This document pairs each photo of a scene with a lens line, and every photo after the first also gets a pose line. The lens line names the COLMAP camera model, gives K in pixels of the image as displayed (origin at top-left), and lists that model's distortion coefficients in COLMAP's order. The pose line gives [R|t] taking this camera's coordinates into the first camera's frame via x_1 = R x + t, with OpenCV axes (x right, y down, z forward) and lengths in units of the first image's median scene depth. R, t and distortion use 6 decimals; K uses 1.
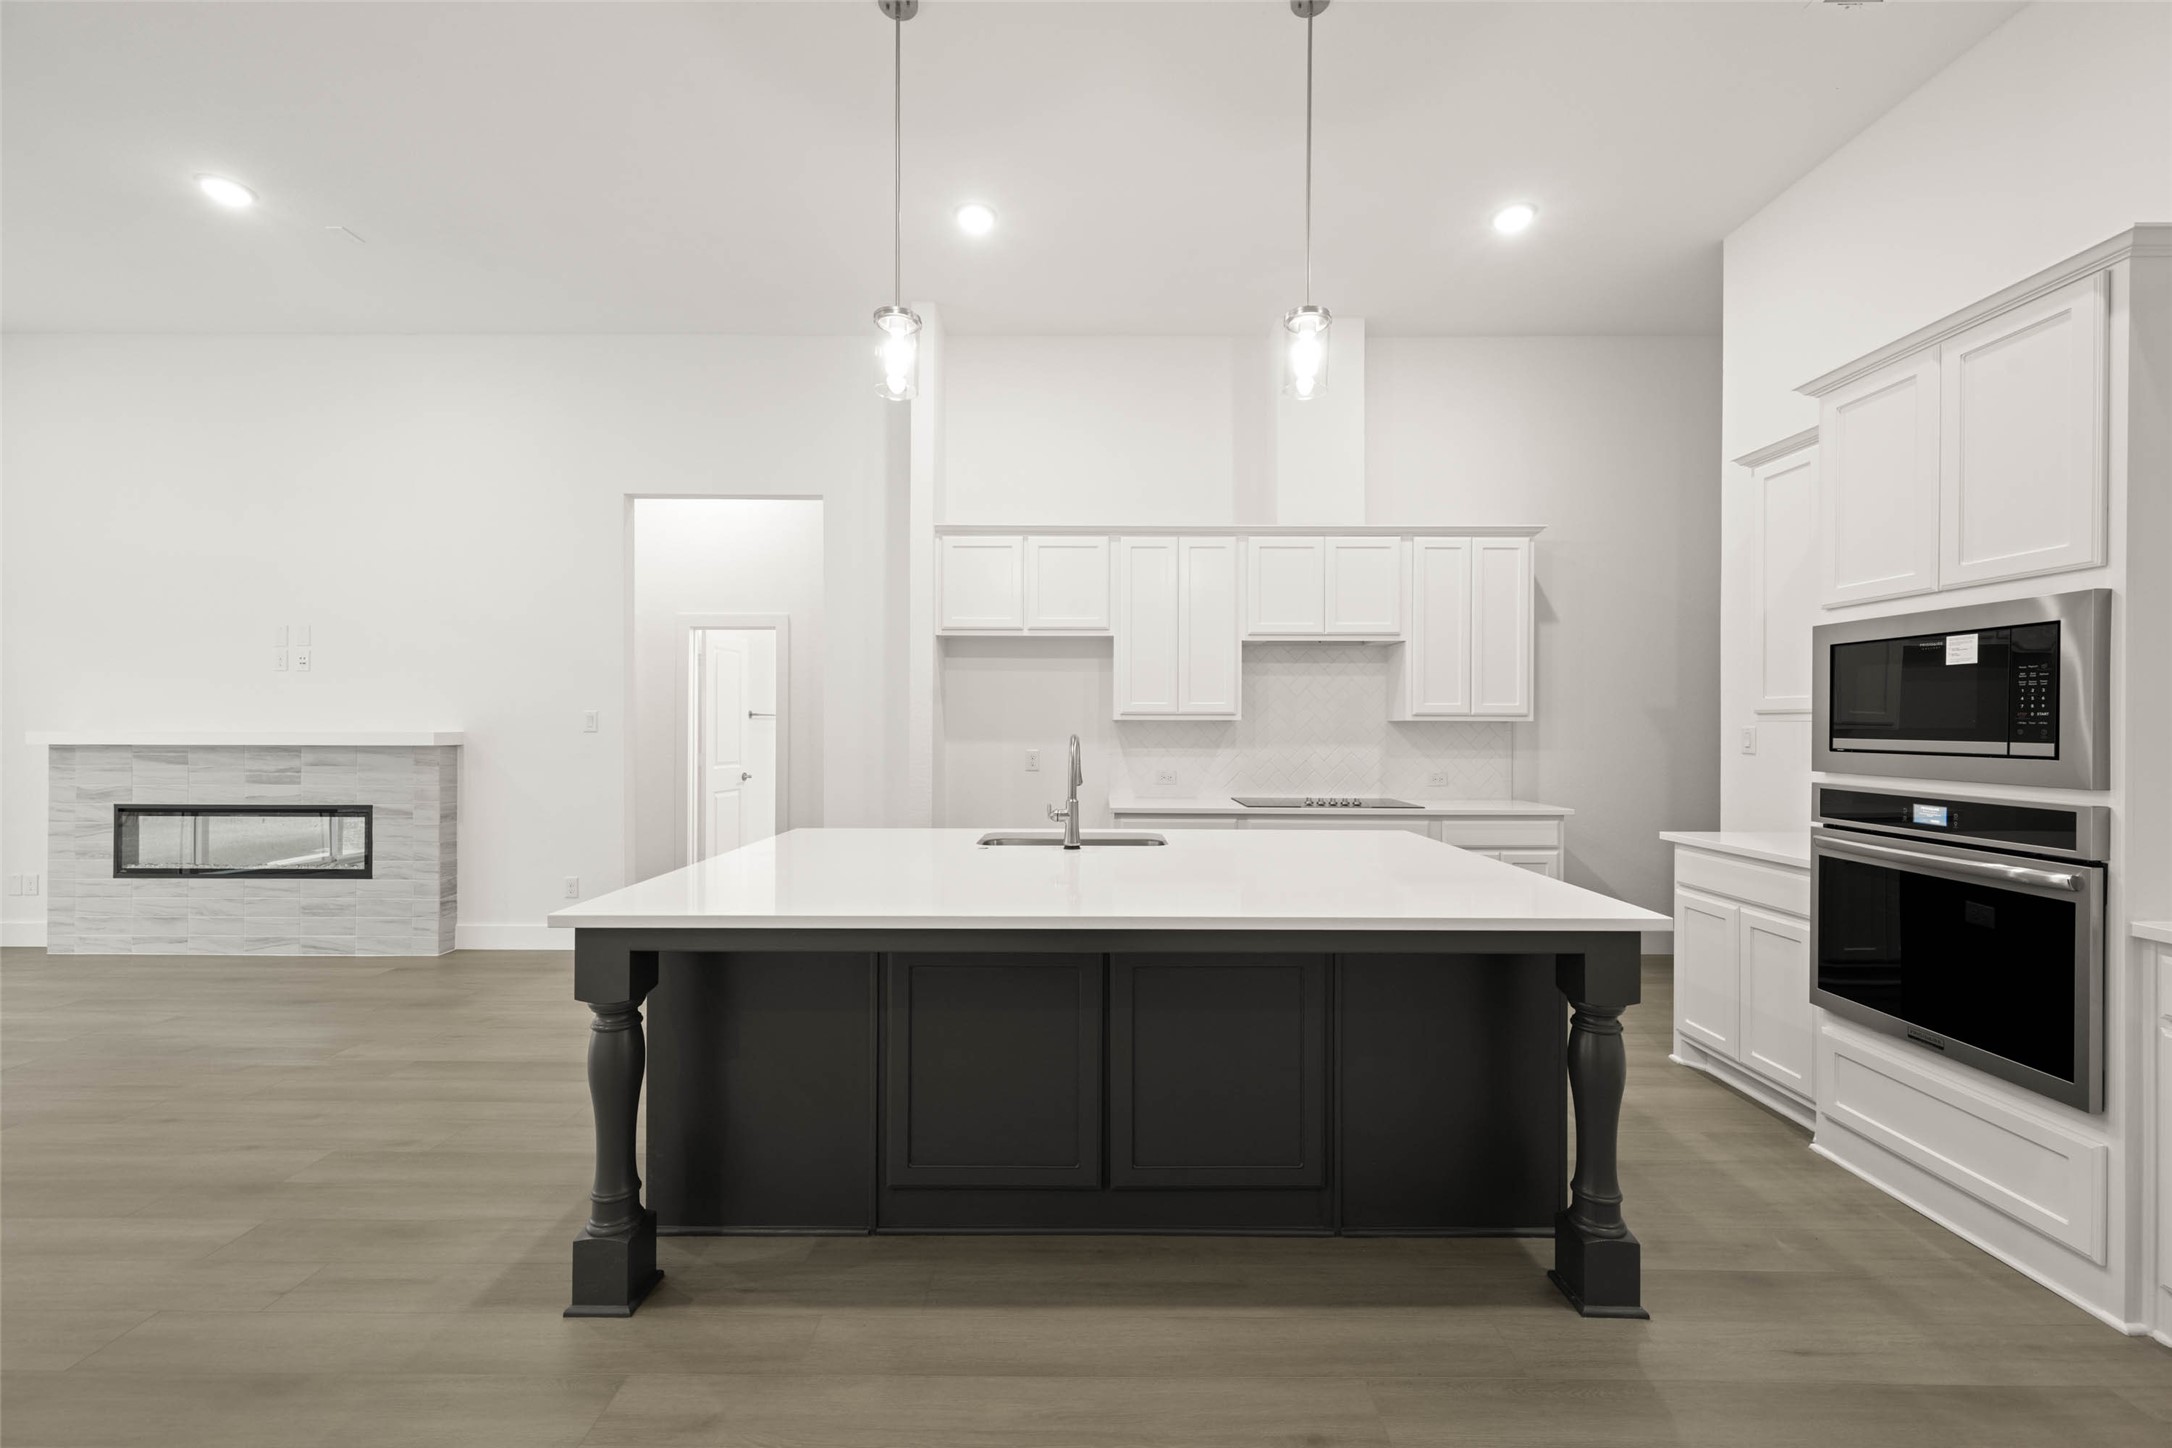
lens RADIAL K [[847.7, 0, 1090.7], [0, 847.7, 727.5], [0, 0, 1]] dist [-0.001766, 0.000316]
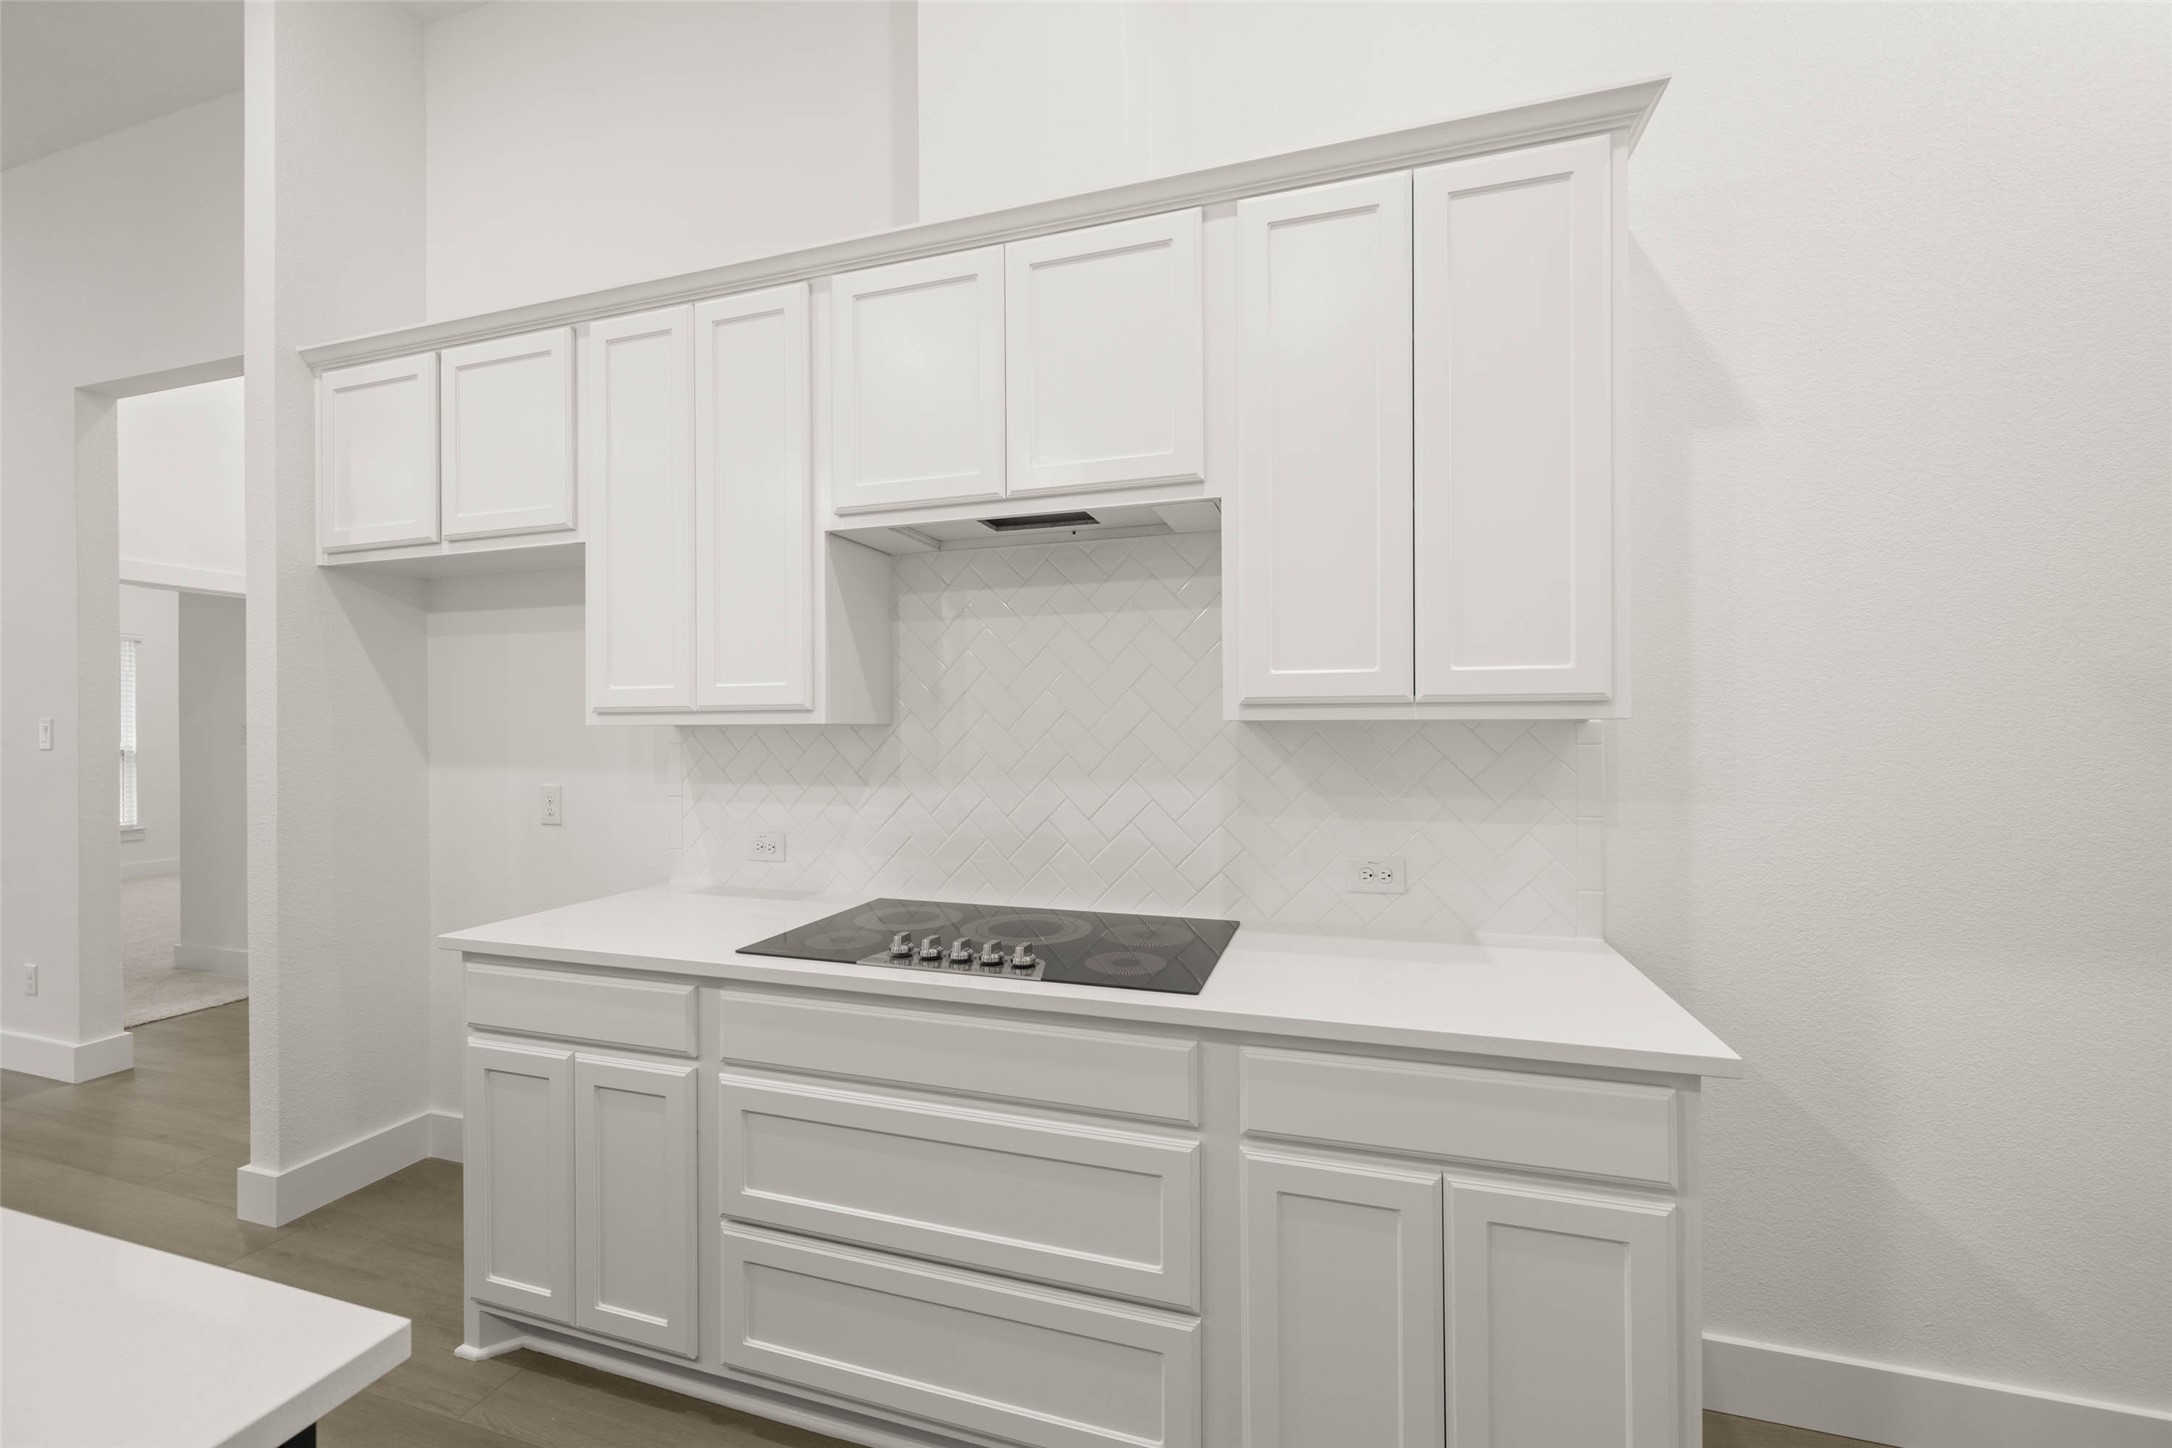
lens RADIAL K [[847.7, 0, 1090.7], [0, 847.7, 727.5], [0, 0, 1]] dist [-0.001766, 0.000316]
pose [[0.956036, -0.007602, -0.293151, 0.425980], [0.006163, 0.999964, -0.005831, -0.003424], [0.293185, 0.003768, 0.956048, 0.646792]]
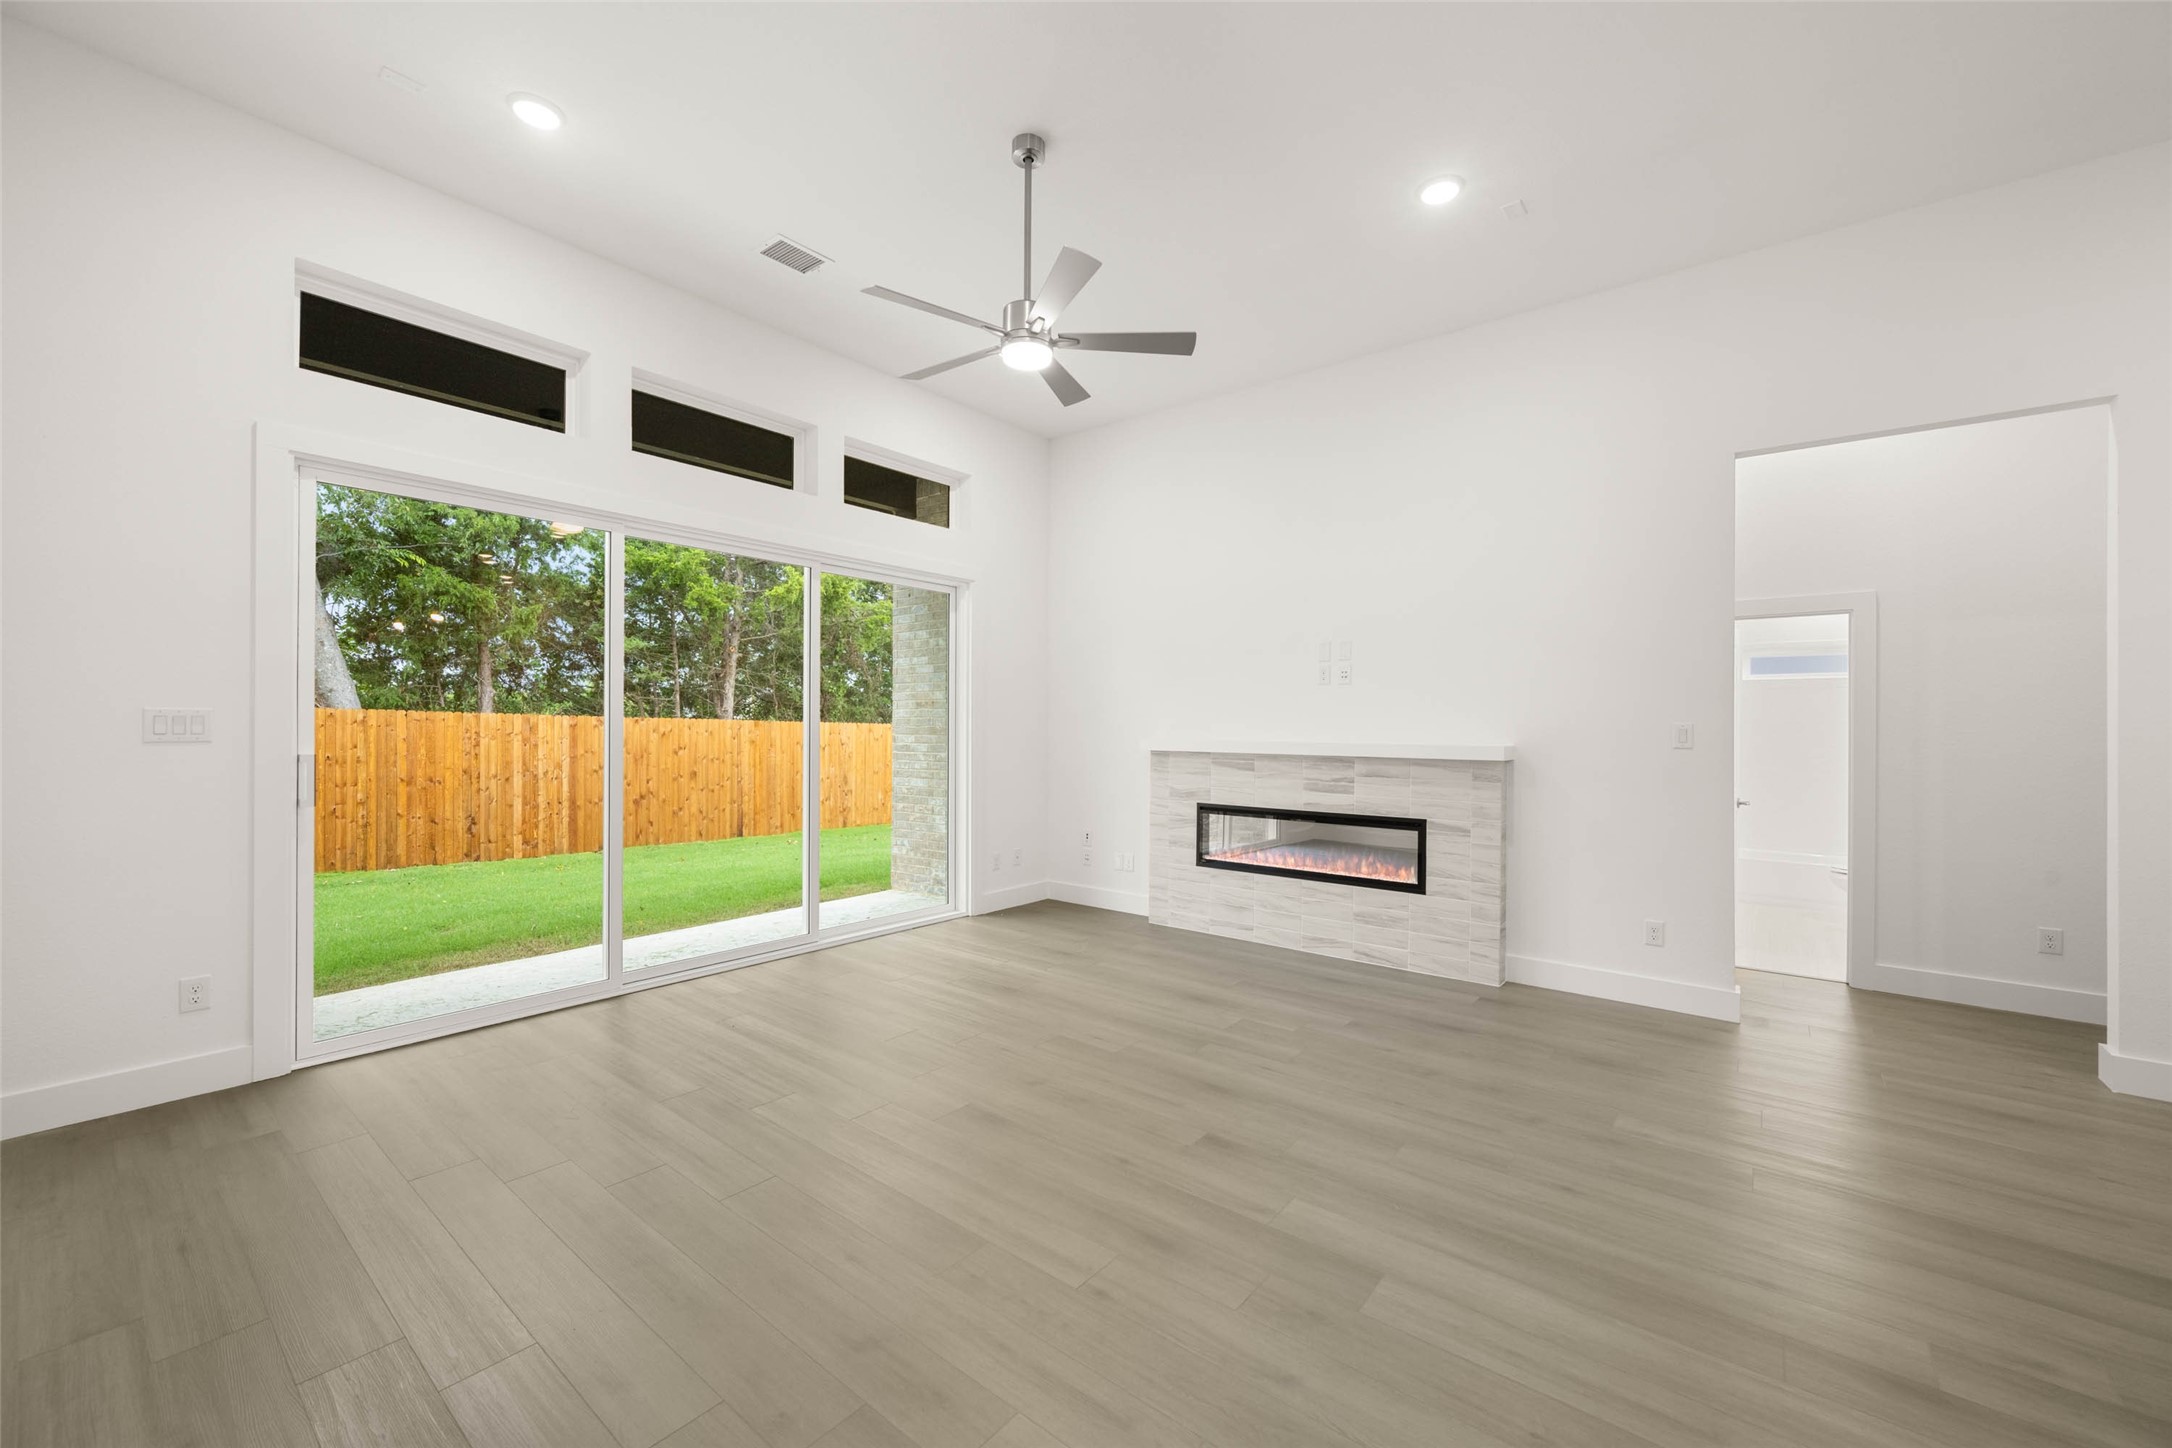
lens RADIAL K [[847.7, 0, 1090.7], [0, 847.7, 727.5], [0, 0, 1]] dist [-0.001766, 0.000316]
pose [[0.782329, 0.004124, -0.622851, -0.567608], [-0.006243, 0.999980, -0.001221, -0.011402], [0.622834, 0.004844, 0.782339, -0.007844]]
